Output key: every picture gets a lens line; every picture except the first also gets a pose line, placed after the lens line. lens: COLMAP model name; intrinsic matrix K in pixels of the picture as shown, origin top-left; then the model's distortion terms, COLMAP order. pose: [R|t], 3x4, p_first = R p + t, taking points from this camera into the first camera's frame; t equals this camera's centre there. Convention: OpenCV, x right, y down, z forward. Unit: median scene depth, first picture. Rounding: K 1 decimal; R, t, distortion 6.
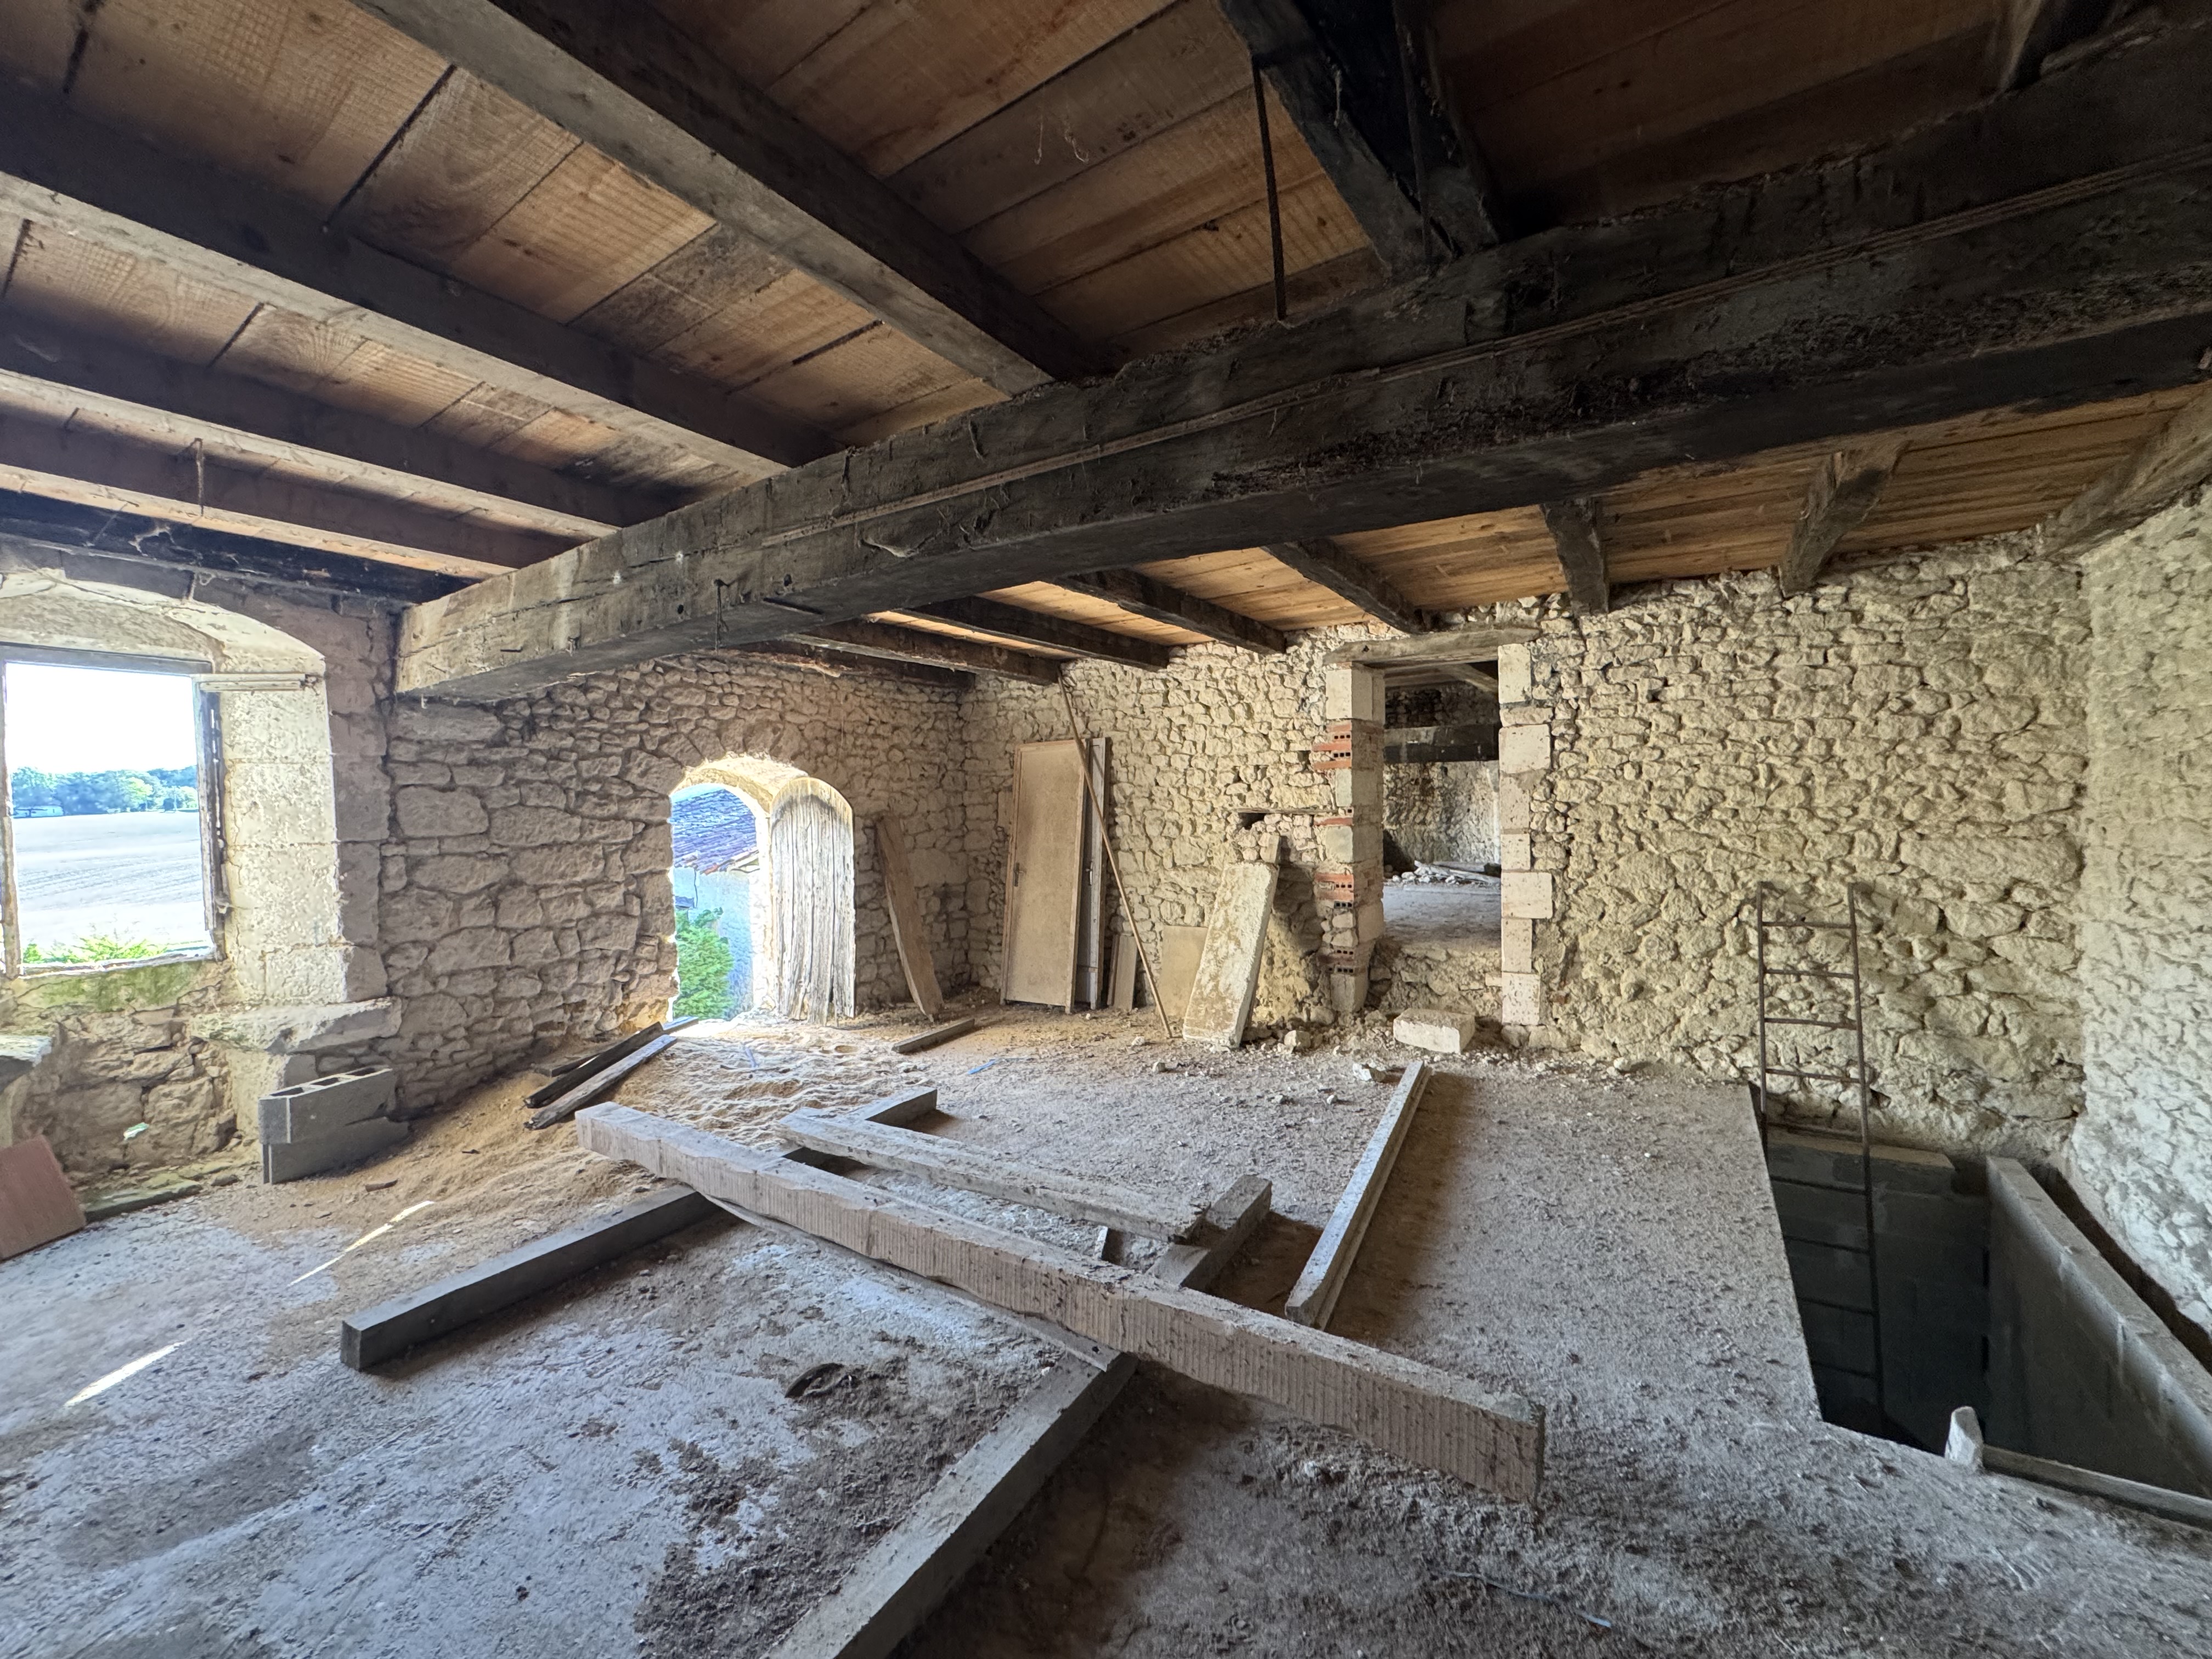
lens RADIAL K [[877.7, 0, 1103.3], [0, 877.7, 831.2], [0, 0, 1]] dist [-0.002655, -0.000061]
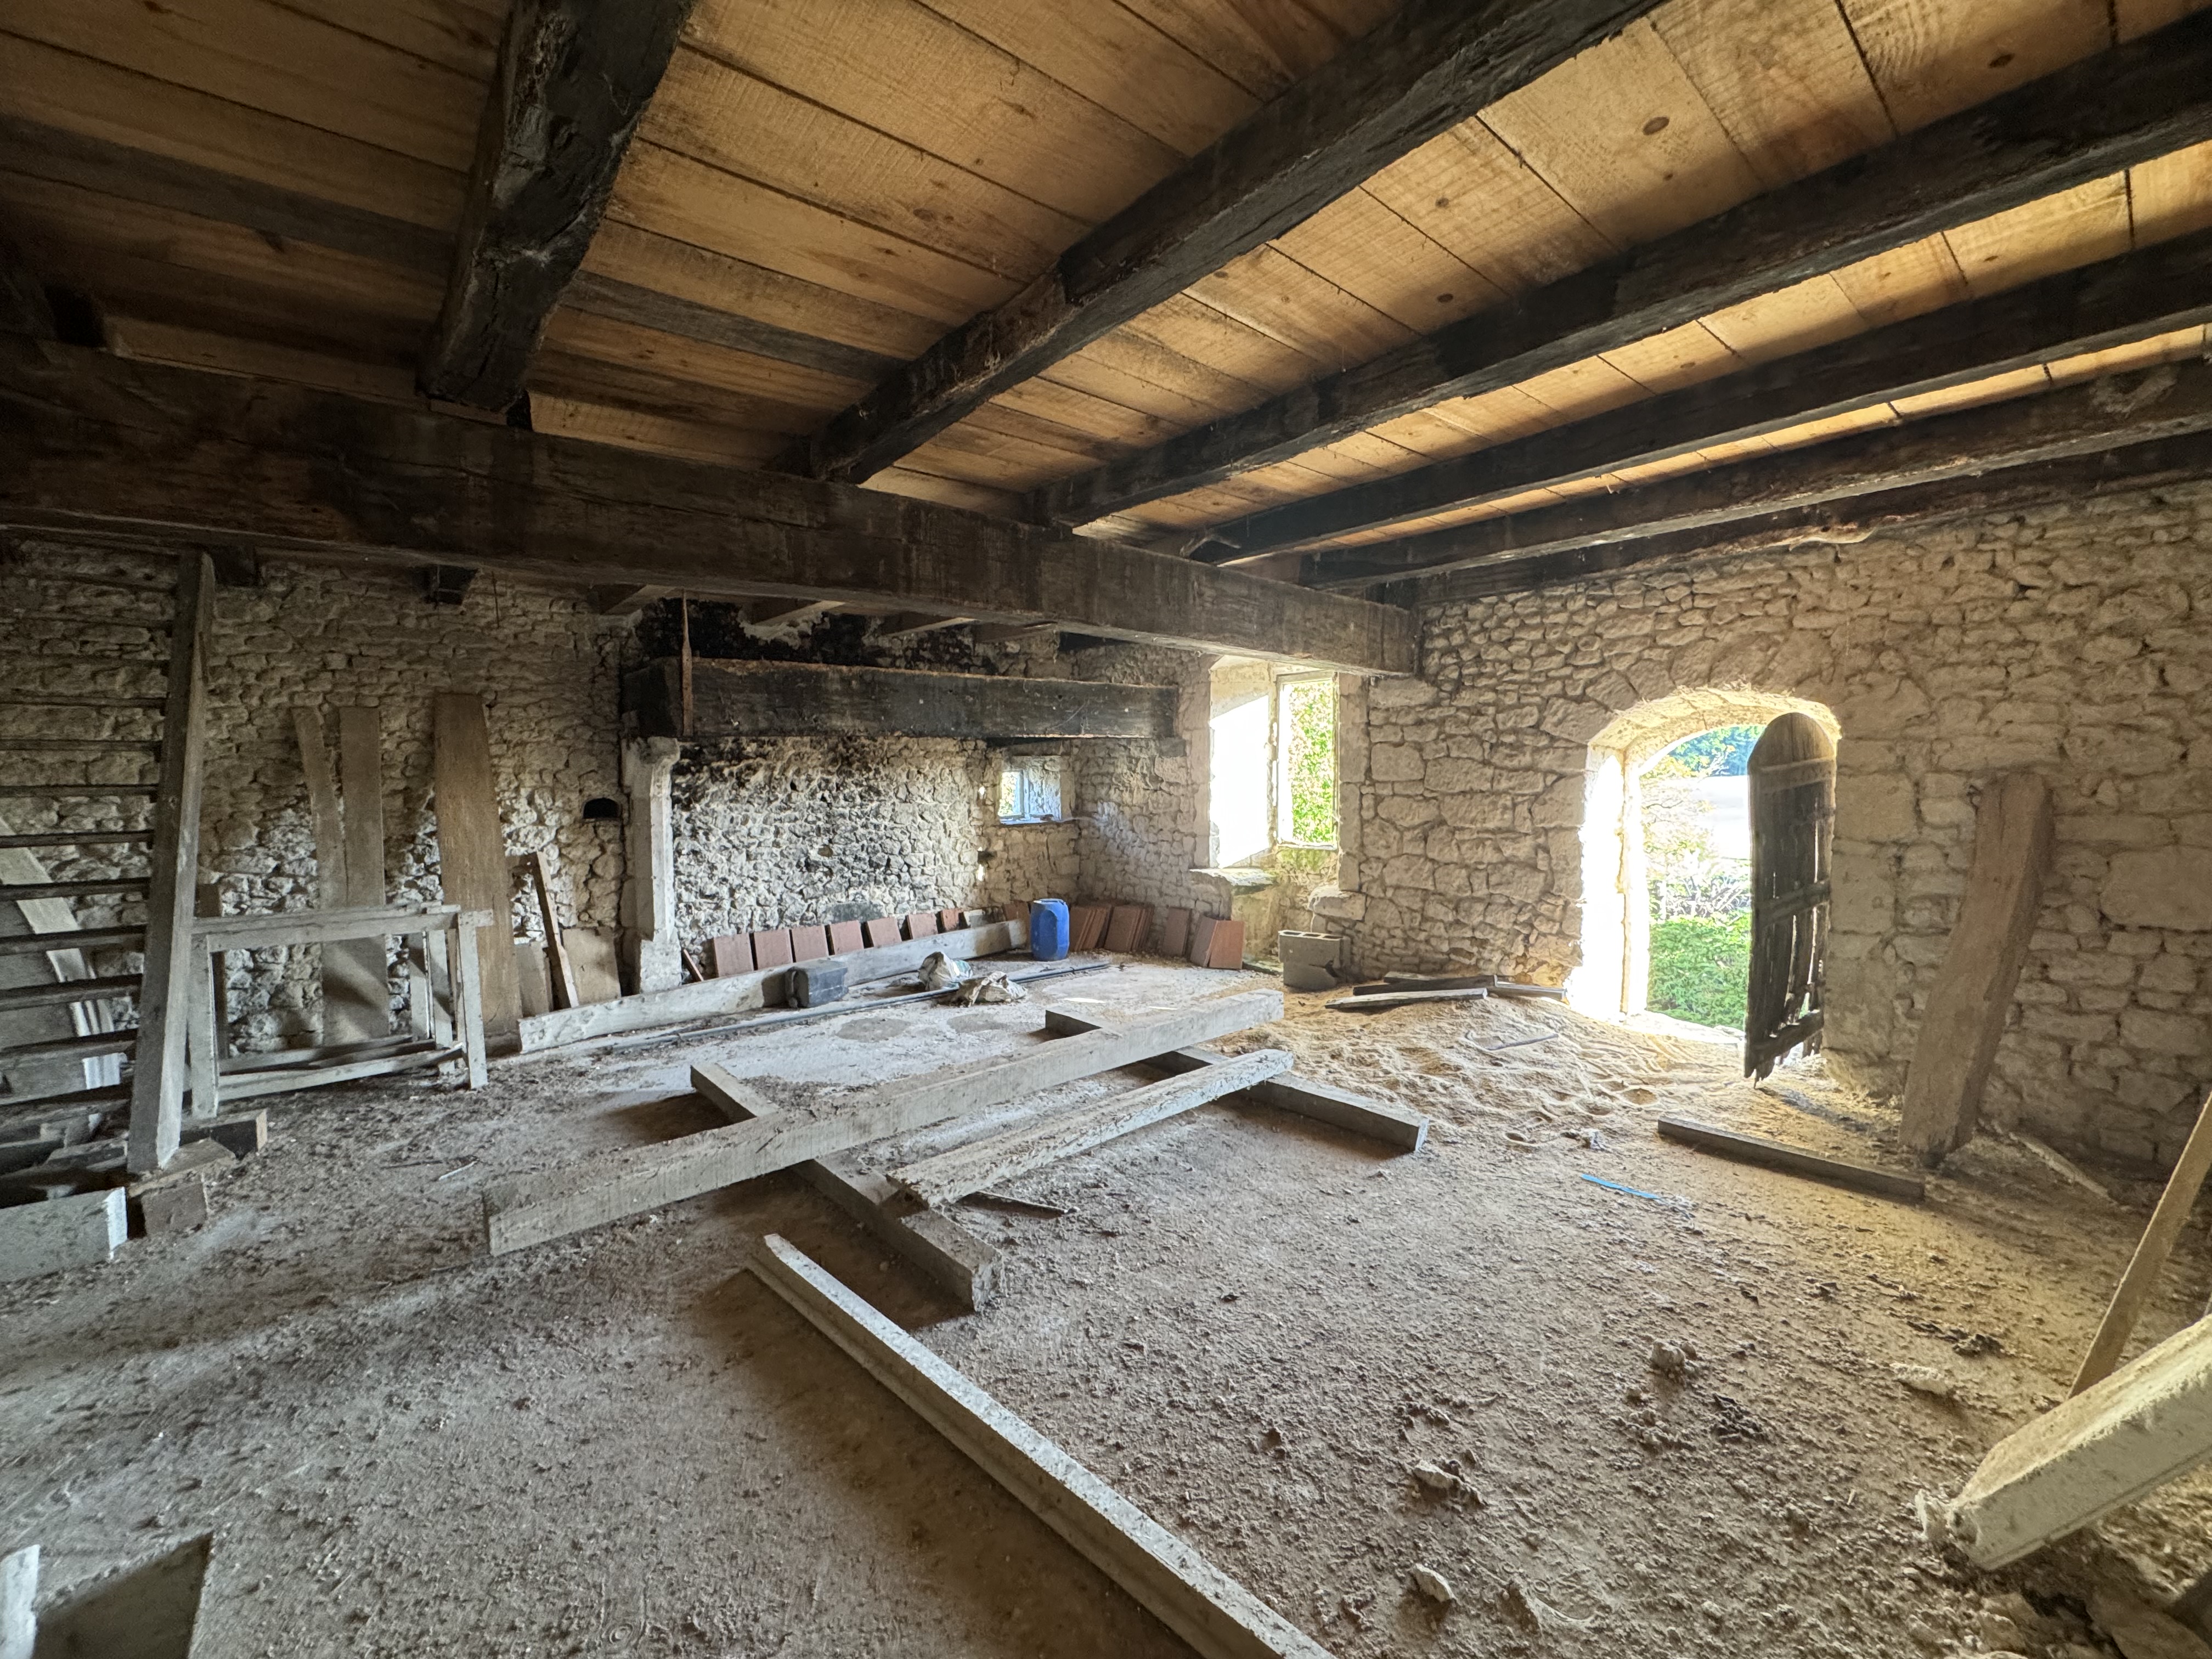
lens RADIAL K [[877.7, 0, 1105.2], [0, 877.7, 831.6], [0, 0, 1]] dist [-0.002655, -0.000061]
pose [[-0.284518, 0.091054, -0.954337, 0.543247], [-0.010784, 0.995112, 0.098160, -0.037461], [0.958610, 0.038219, -0.282145, 0.837221]]
